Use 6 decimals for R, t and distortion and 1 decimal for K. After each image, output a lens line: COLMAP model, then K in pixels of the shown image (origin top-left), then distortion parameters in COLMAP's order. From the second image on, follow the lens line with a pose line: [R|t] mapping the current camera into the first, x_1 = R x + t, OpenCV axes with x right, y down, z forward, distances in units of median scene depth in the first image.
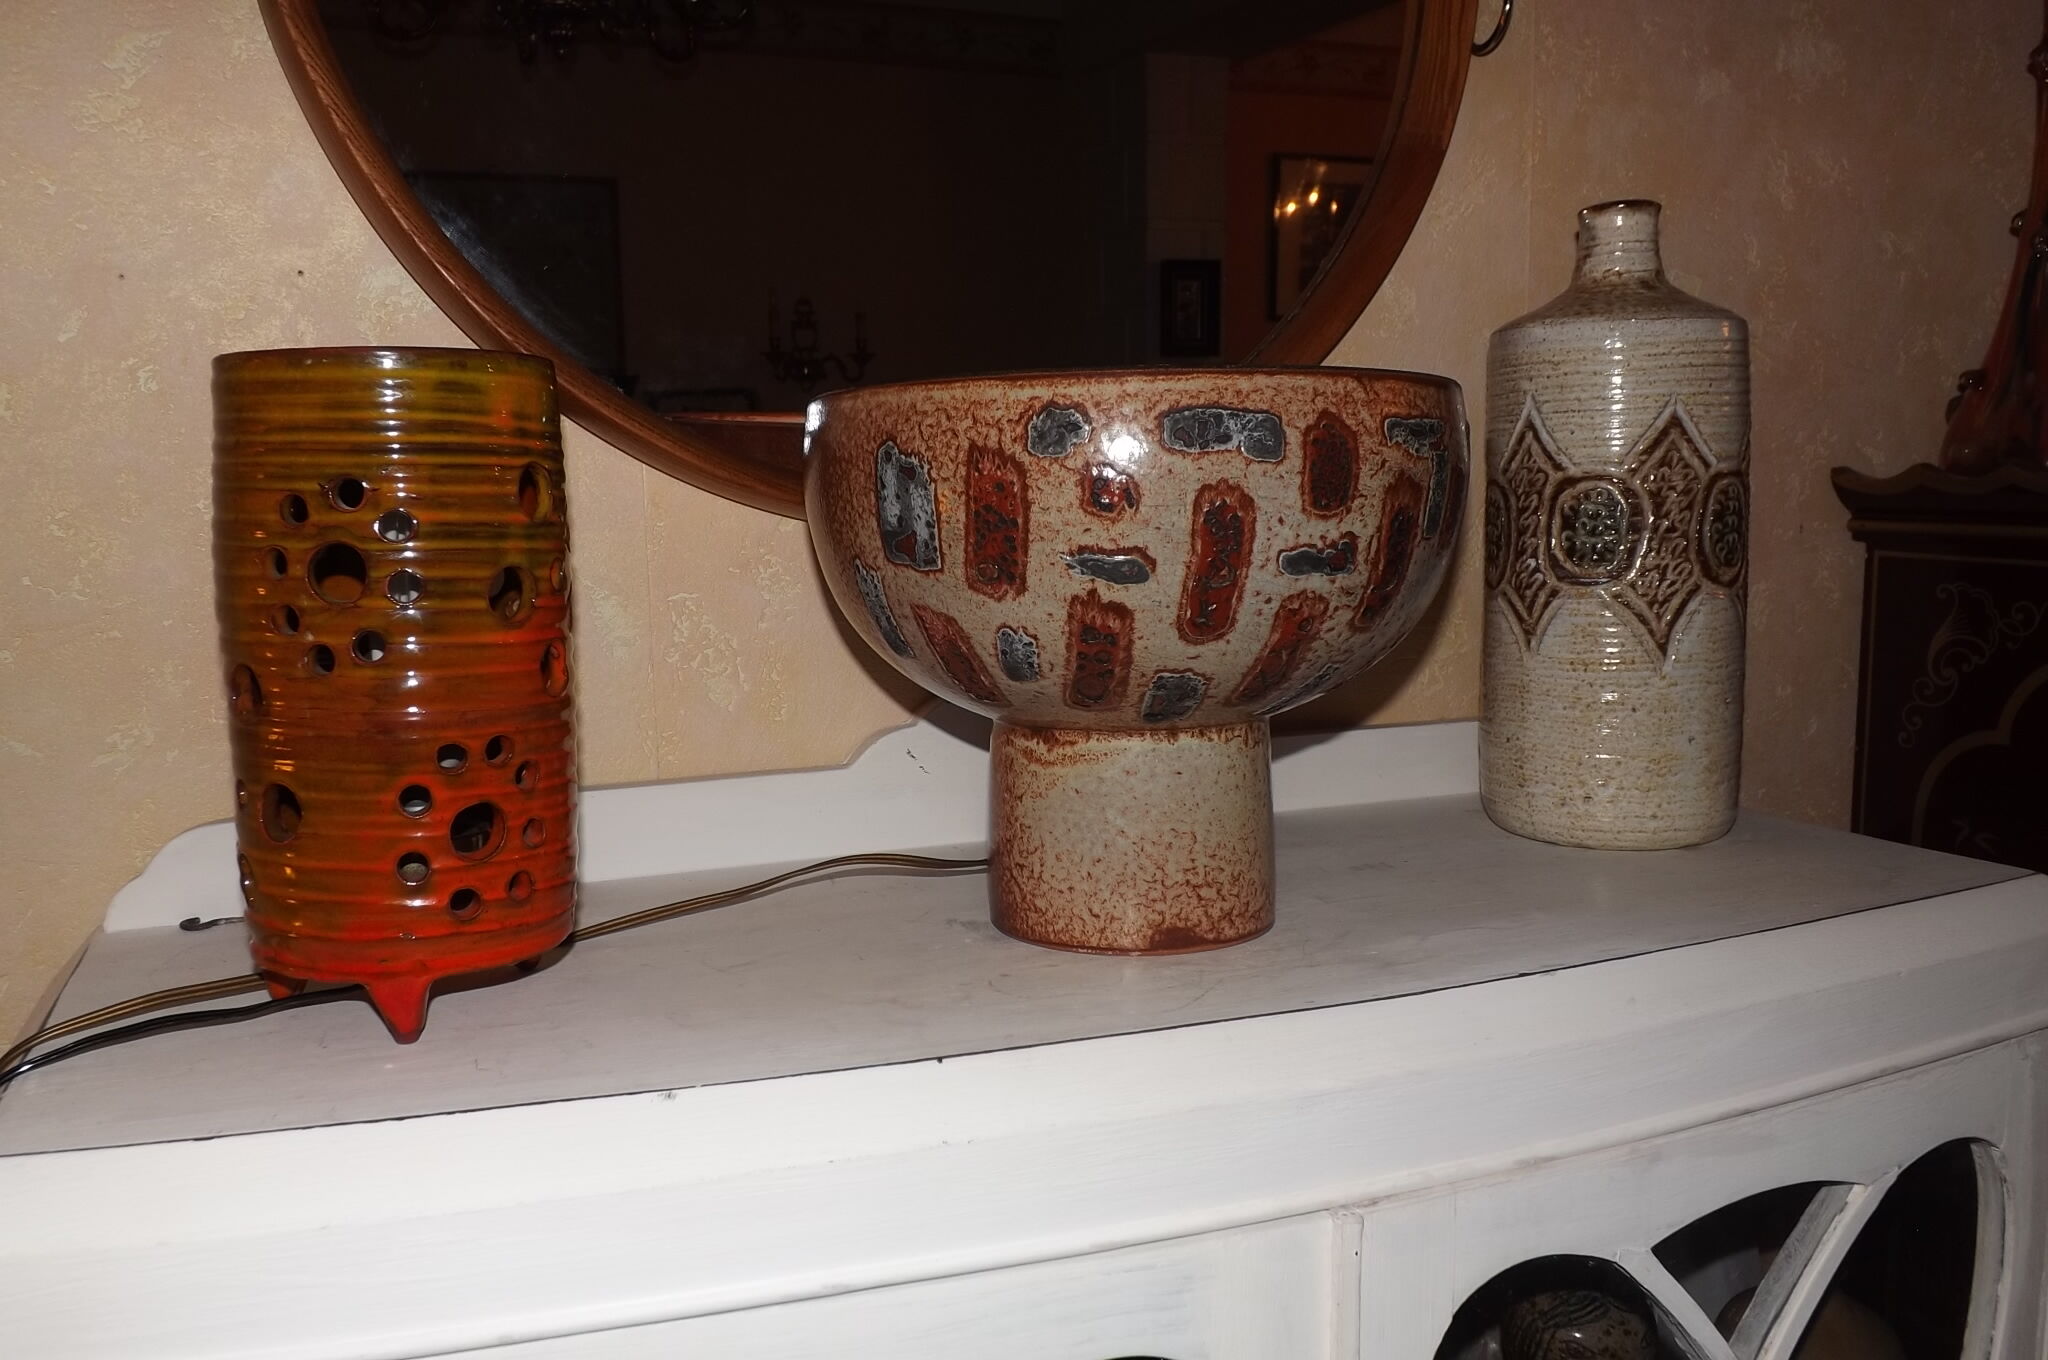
lens RADIAL K [[1666.7, 0, 1004.3], [0, 1666.7, 710.3], [0, 0, 1]] dist [-0.023971, 0.001908]
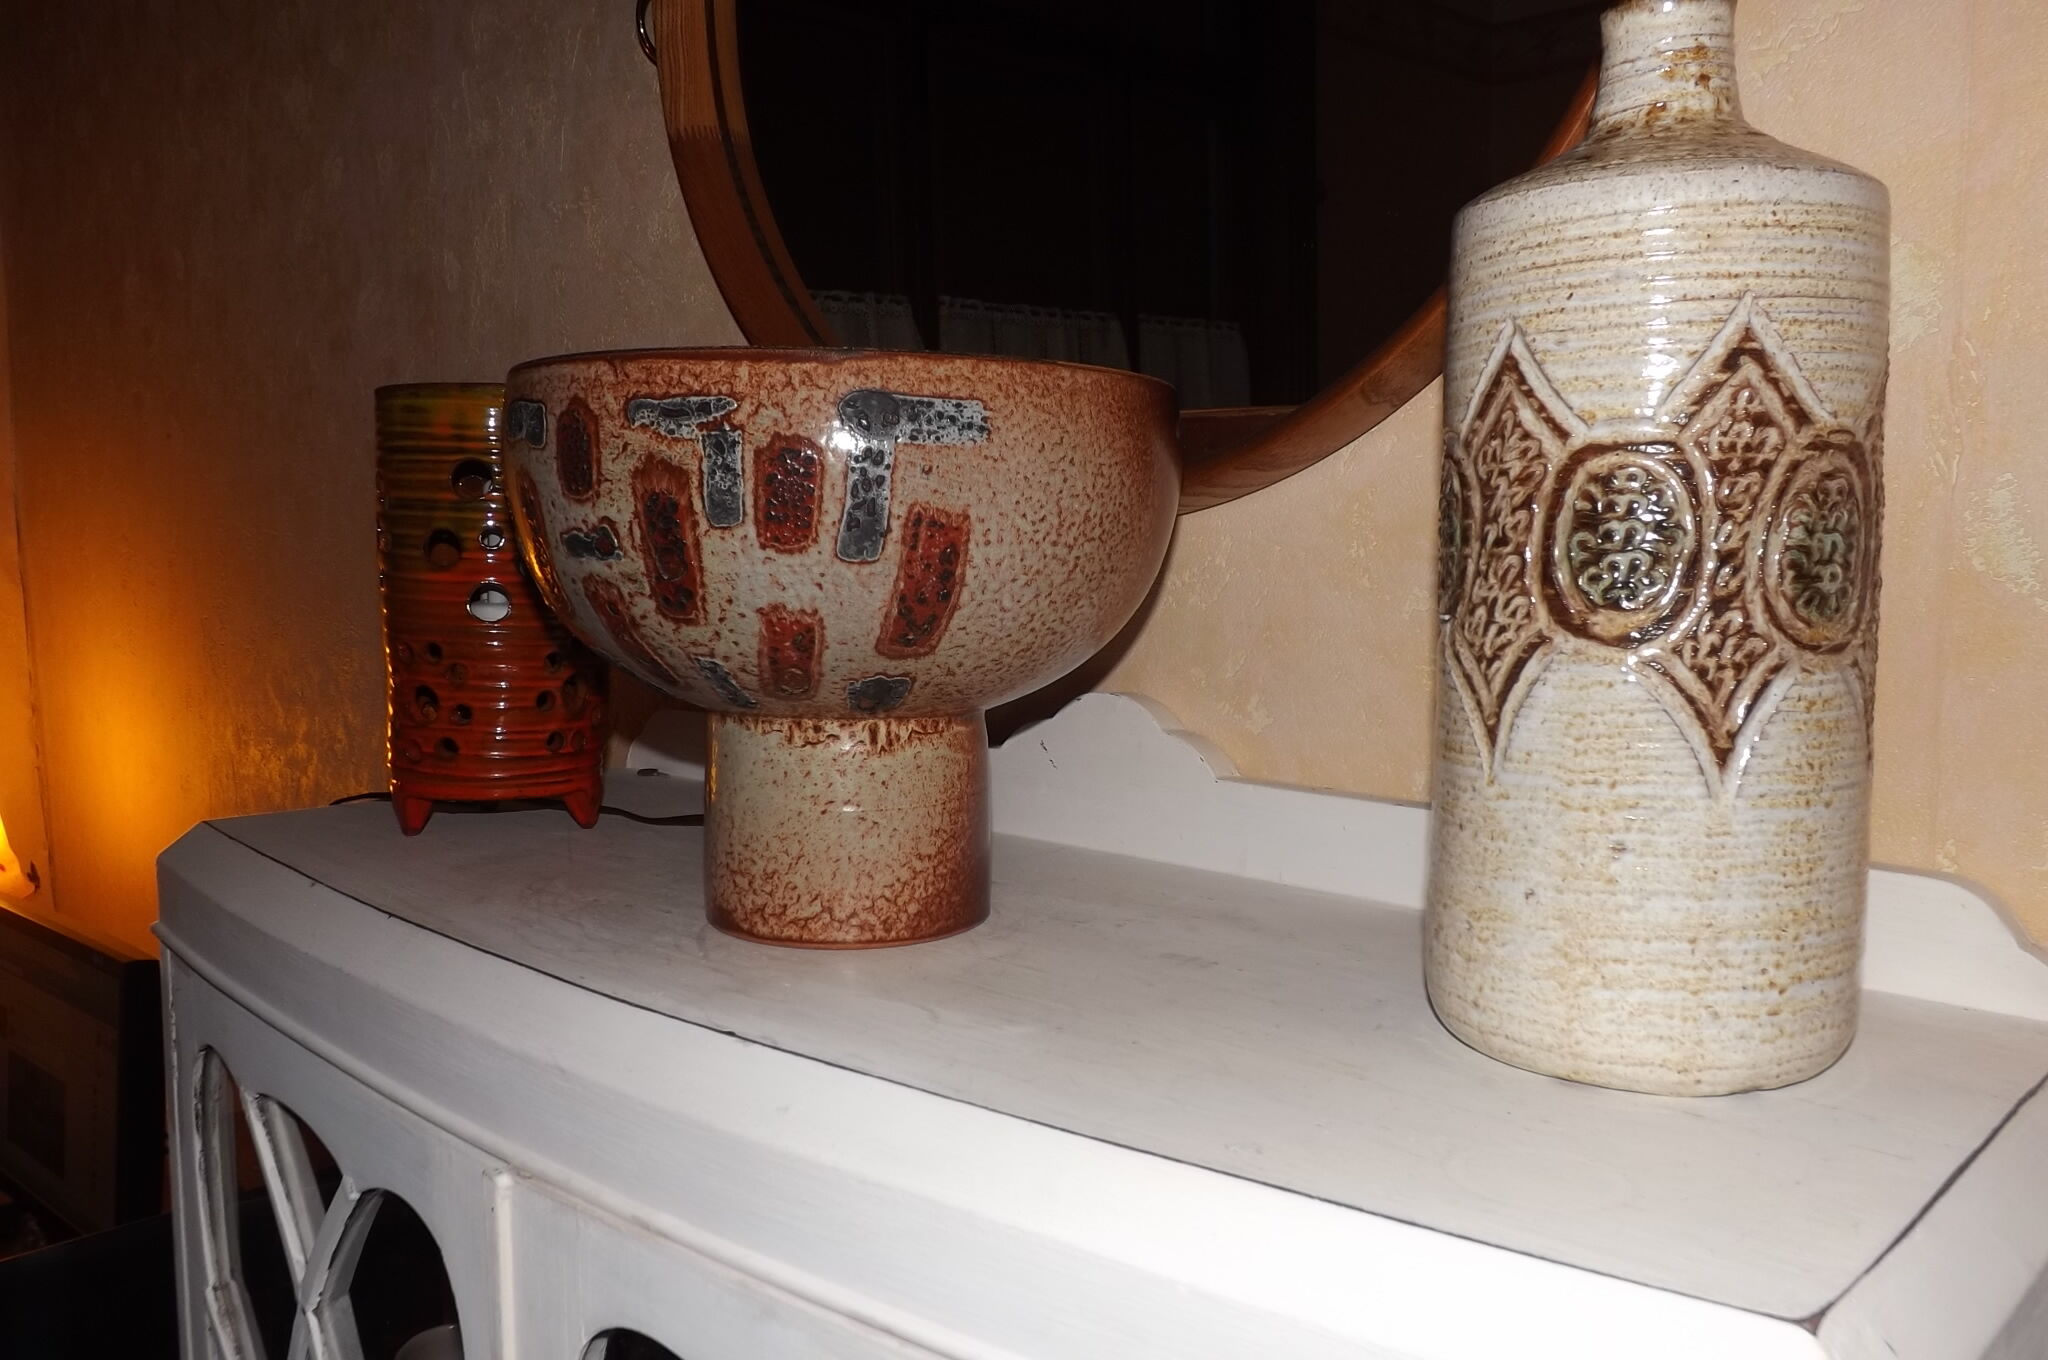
lens RADIAL K [[1666.7, 0, 1004.3], [0, 1666.7, 710.3], [0, 0, 1]] dist [-0.023971, 0.001908]
pose [[0.423687, 0.121941, -0.897563, 1.208766], [-0.123708, 0.989402, 0.076023, -0.097845], [0.897321, 0.078826, 0.434282, 0.791071]]
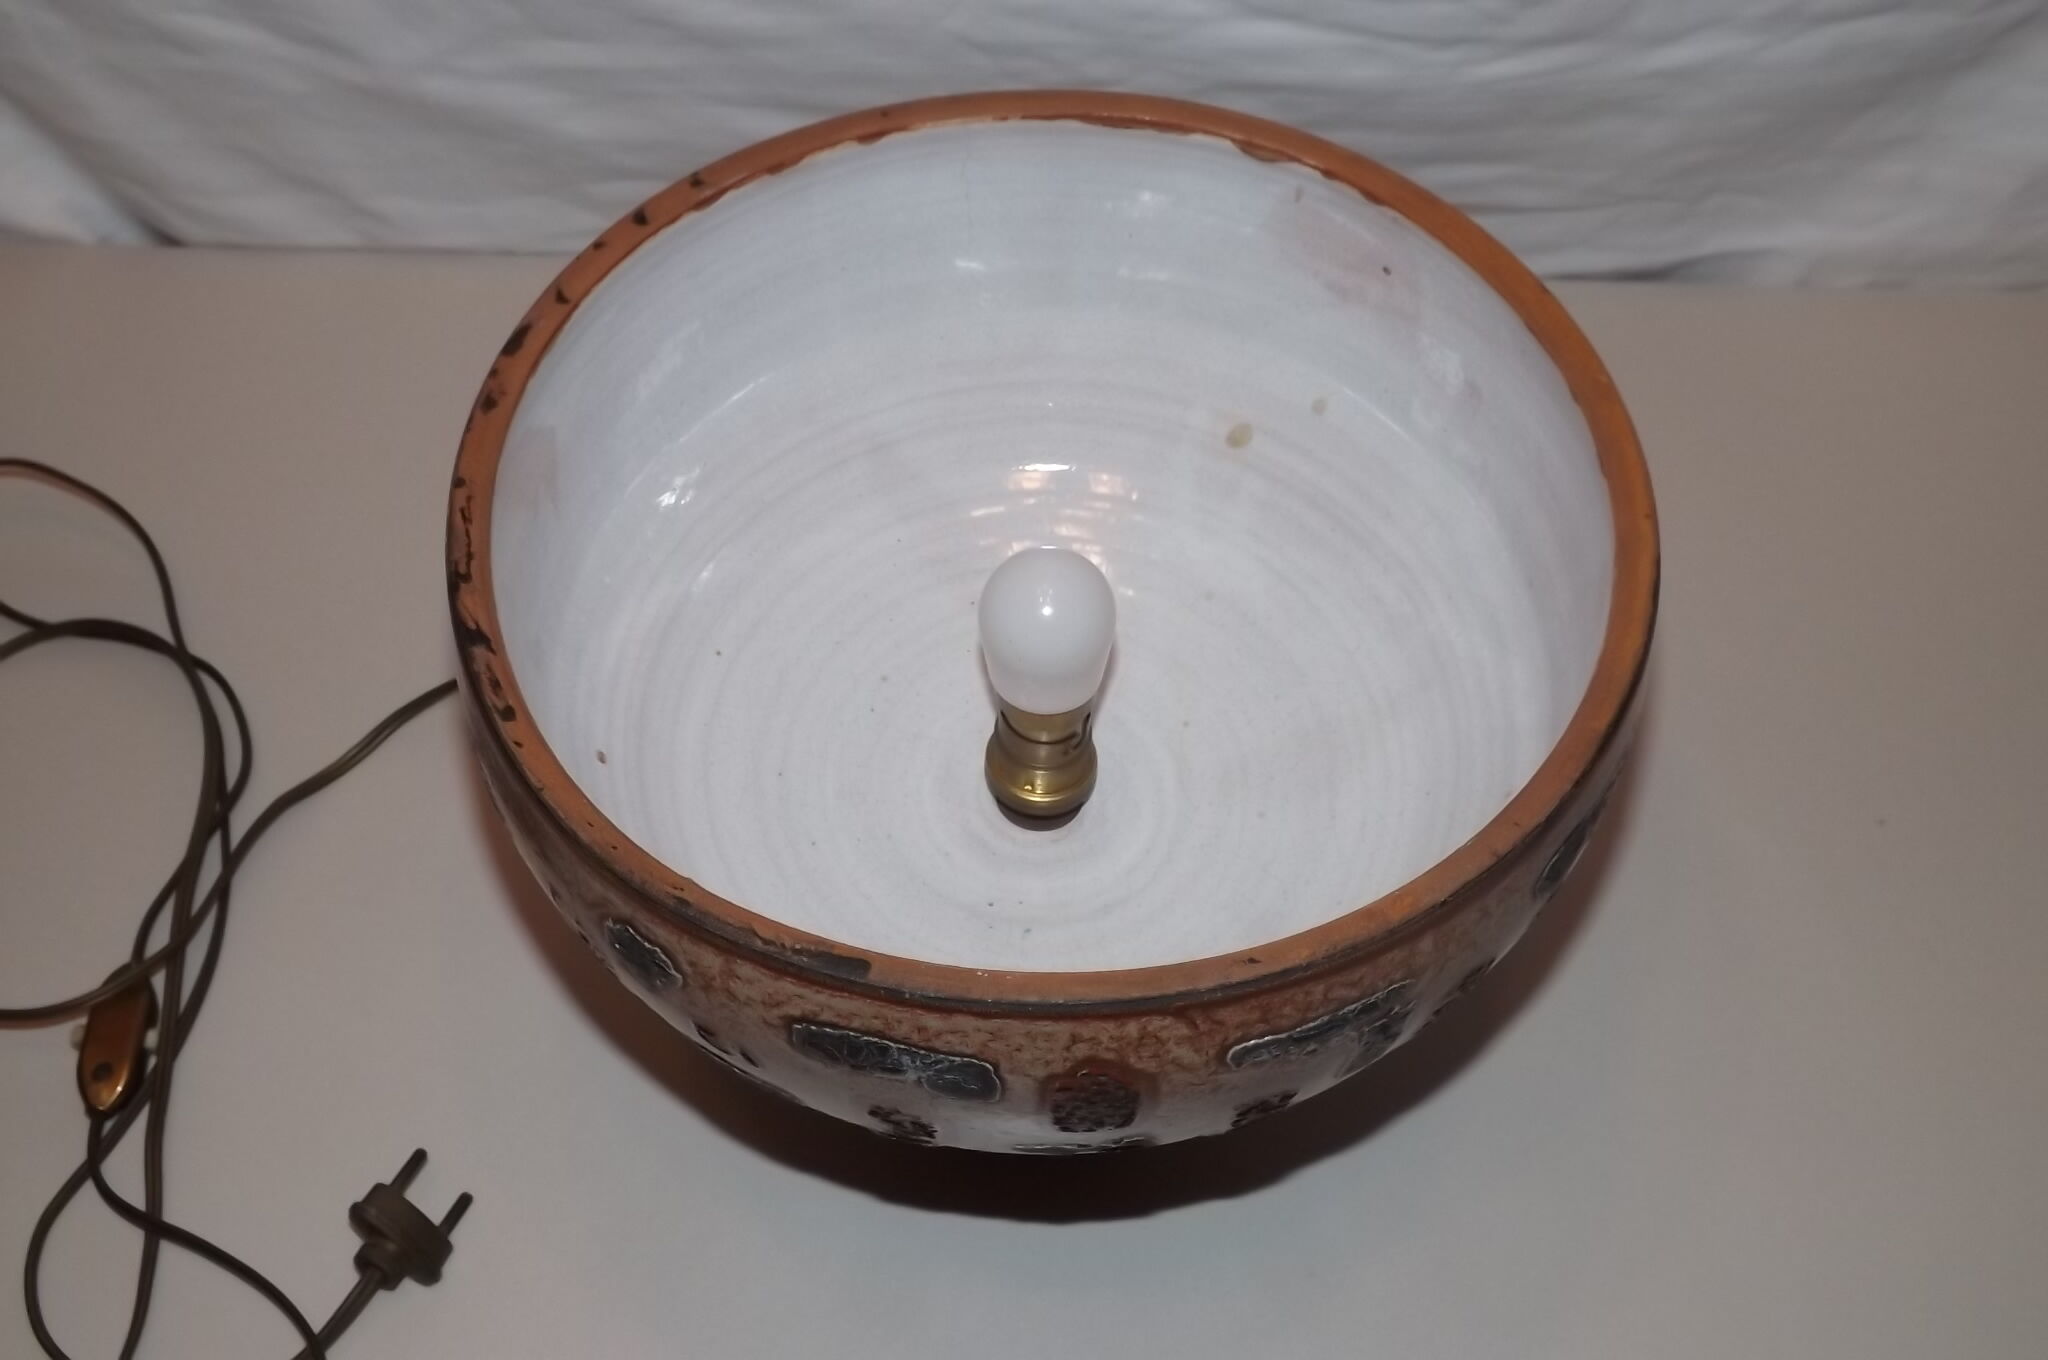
lens RADIAL K [[2304.8, 0, 966.7], [0, 2304.8, 672.2], [0, 0, 1]] dist [0.002629, 0.001952]
pose [[0.919755, 0.324066, -0.221431, 0.277426], [-0.052737, 0.661087, 0.748453, -0.823714], [0.388933, -0.676716, 0.625129, 0.574333]]
